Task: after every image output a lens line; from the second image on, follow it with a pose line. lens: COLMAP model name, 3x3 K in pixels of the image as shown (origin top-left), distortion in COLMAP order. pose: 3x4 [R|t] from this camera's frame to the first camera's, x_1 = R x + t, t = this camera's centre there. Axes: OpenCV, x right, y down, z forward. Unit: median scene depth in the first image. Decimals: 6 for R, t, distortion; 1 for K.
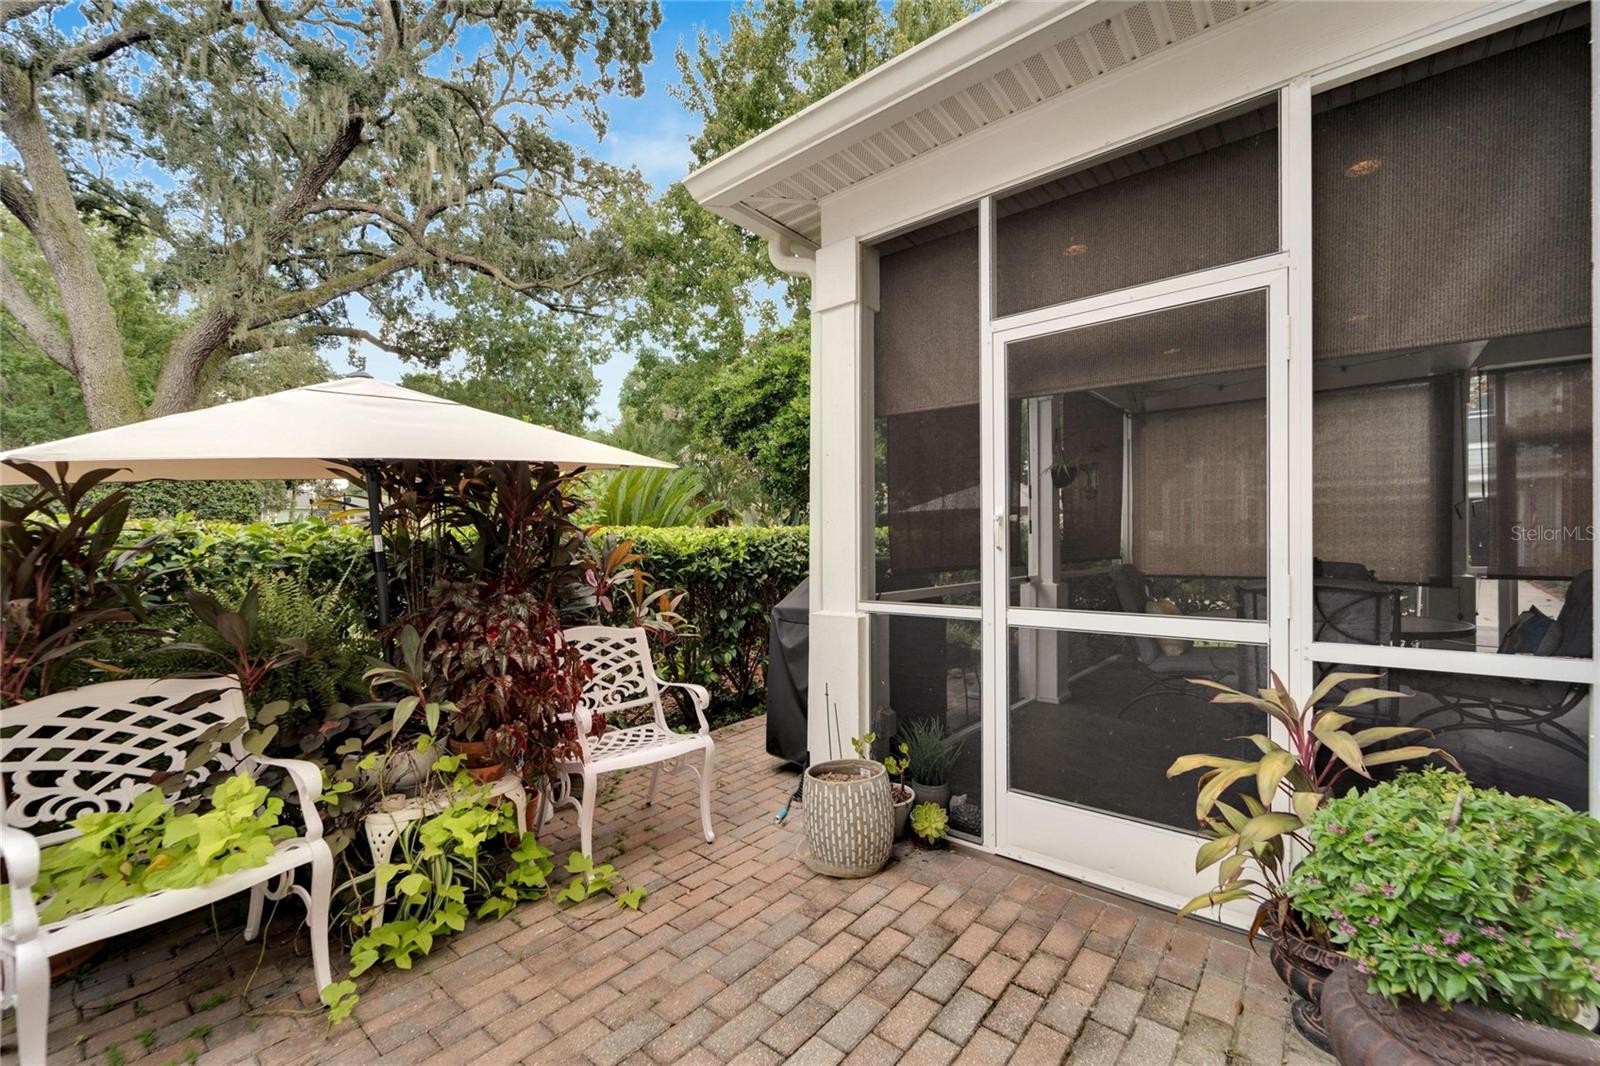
lens RADIAL K [[651.6, 0, 799.3], [0, 651.6, 551.2], [0, 0, 1]] dist [-0.000797, -0.000021]
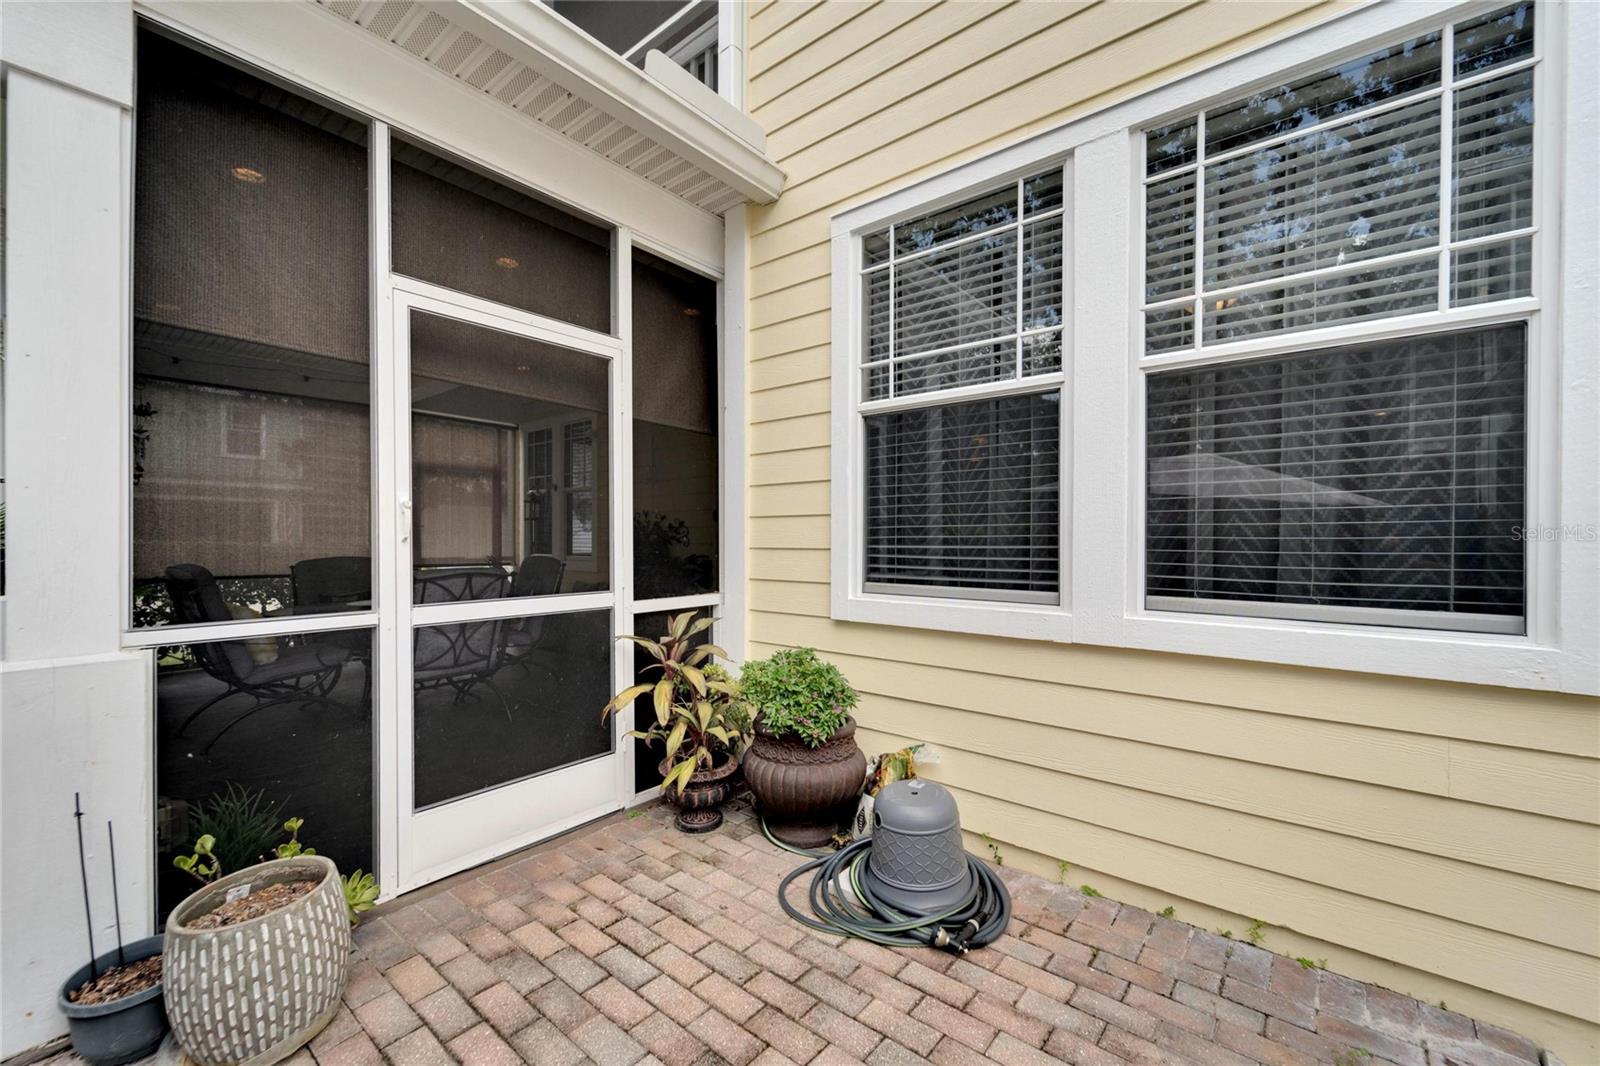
lens RADIAL K [[644.1, 0, 795.3], [0, 644.1, 537.9], [0, 0, 1]] dist [-0.000324, -0.000278]
pose [[-0.010267, 0.007914, 0.999916, -0.568628], [0.005297, 0.999955, -0.007860, 0.003259], [-0.999933, 0.005216, -0.010308, 0.492820]]
